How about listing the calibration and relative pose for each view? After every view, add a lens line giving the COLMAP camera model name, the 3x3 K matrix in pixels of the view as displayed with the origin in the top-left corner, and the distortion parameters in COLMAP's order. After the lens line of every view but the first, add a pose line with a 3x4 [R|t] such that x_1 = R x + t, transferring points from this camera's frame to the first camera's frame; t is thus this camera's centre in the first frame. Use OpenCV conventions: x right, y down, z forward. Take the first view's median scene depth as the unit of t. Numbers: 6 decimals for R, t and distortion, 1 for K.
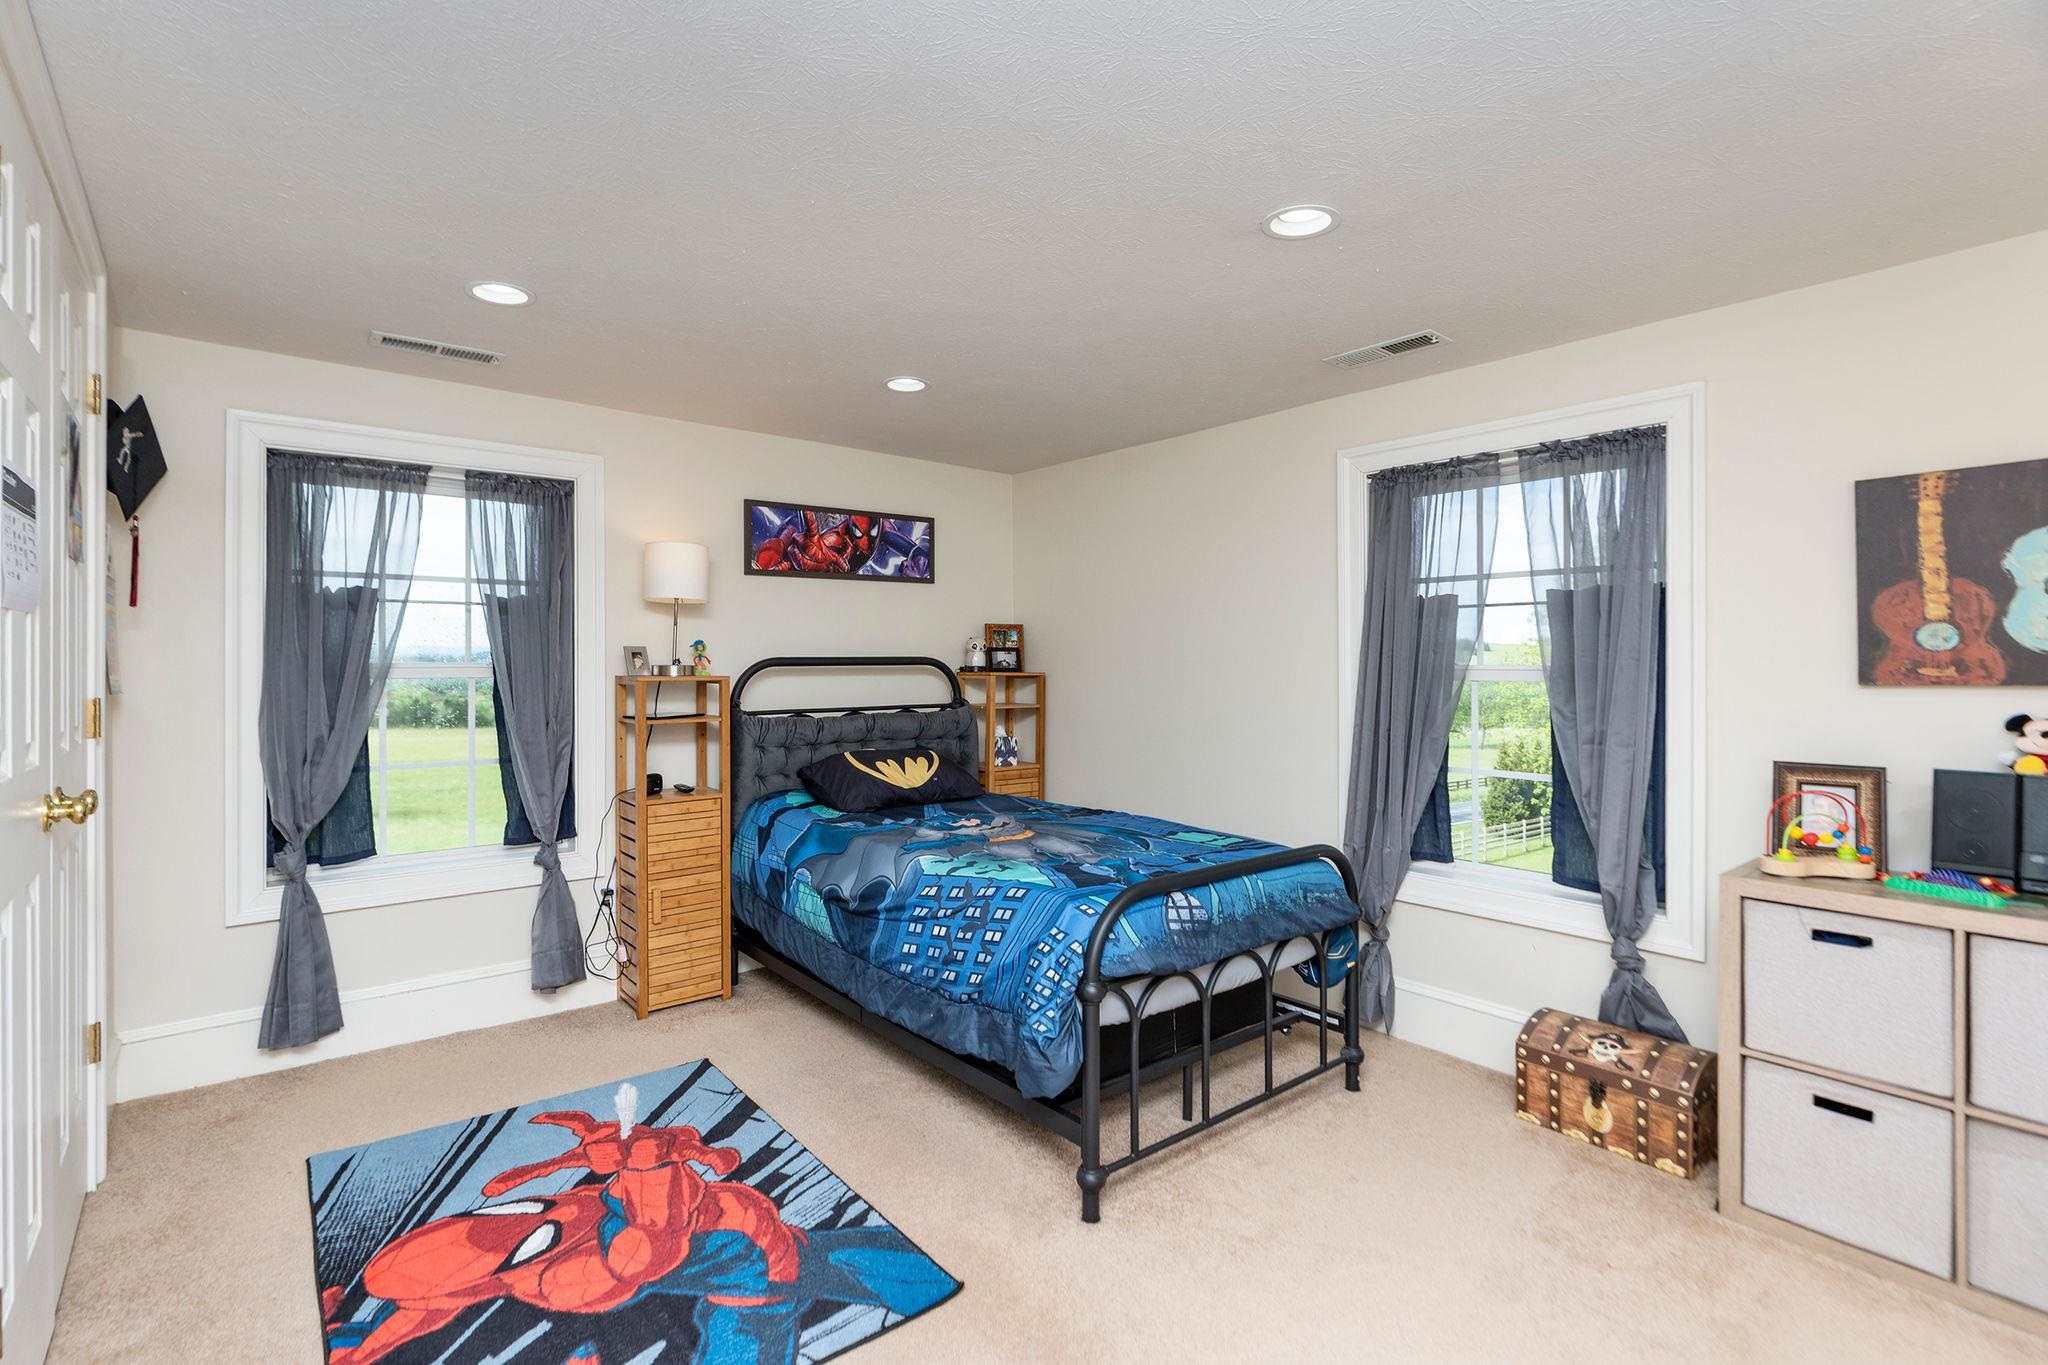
lens RADIAL K [[943.6, 0, 1007.3], [0, 943.6, 667.3], [0, 0, 1]] dist [-0.005939, 0.001210]
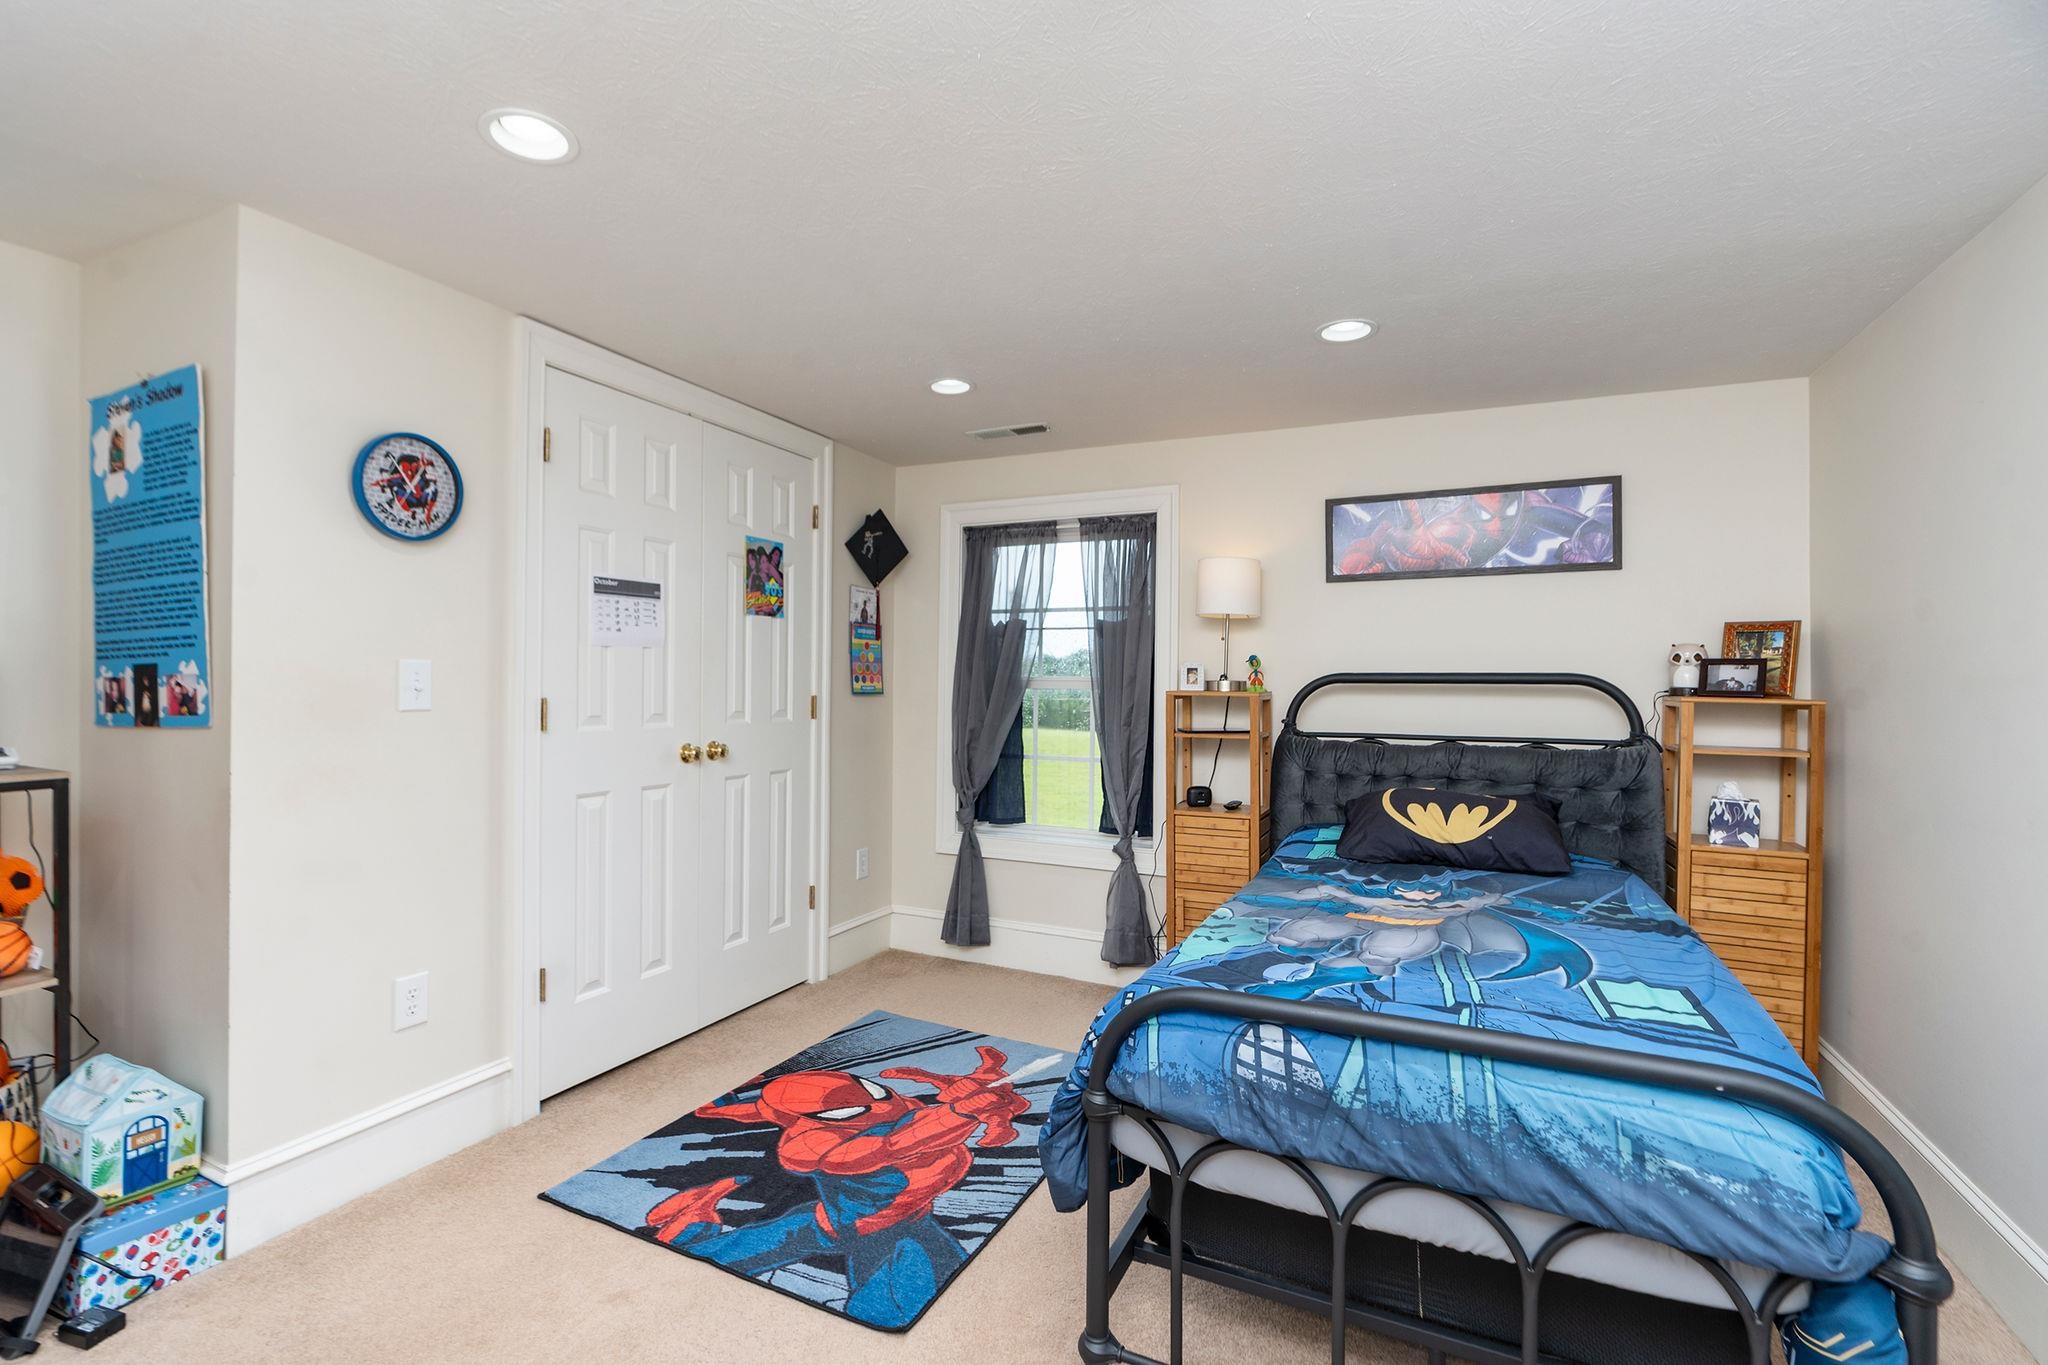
lens RADIAL K [[943.6, 0, 1014.7], [0, 943.6, 682.8], [0, 0, 1]] dist [-0.005939, 0.001210]
pose [[0.429460, 0.006951, -0.903059, 0.534374], [-0.015877, 0.999874, 0.000146, 0.004126], [0.902946, 0.014276, 0.429516, 0.434889]]
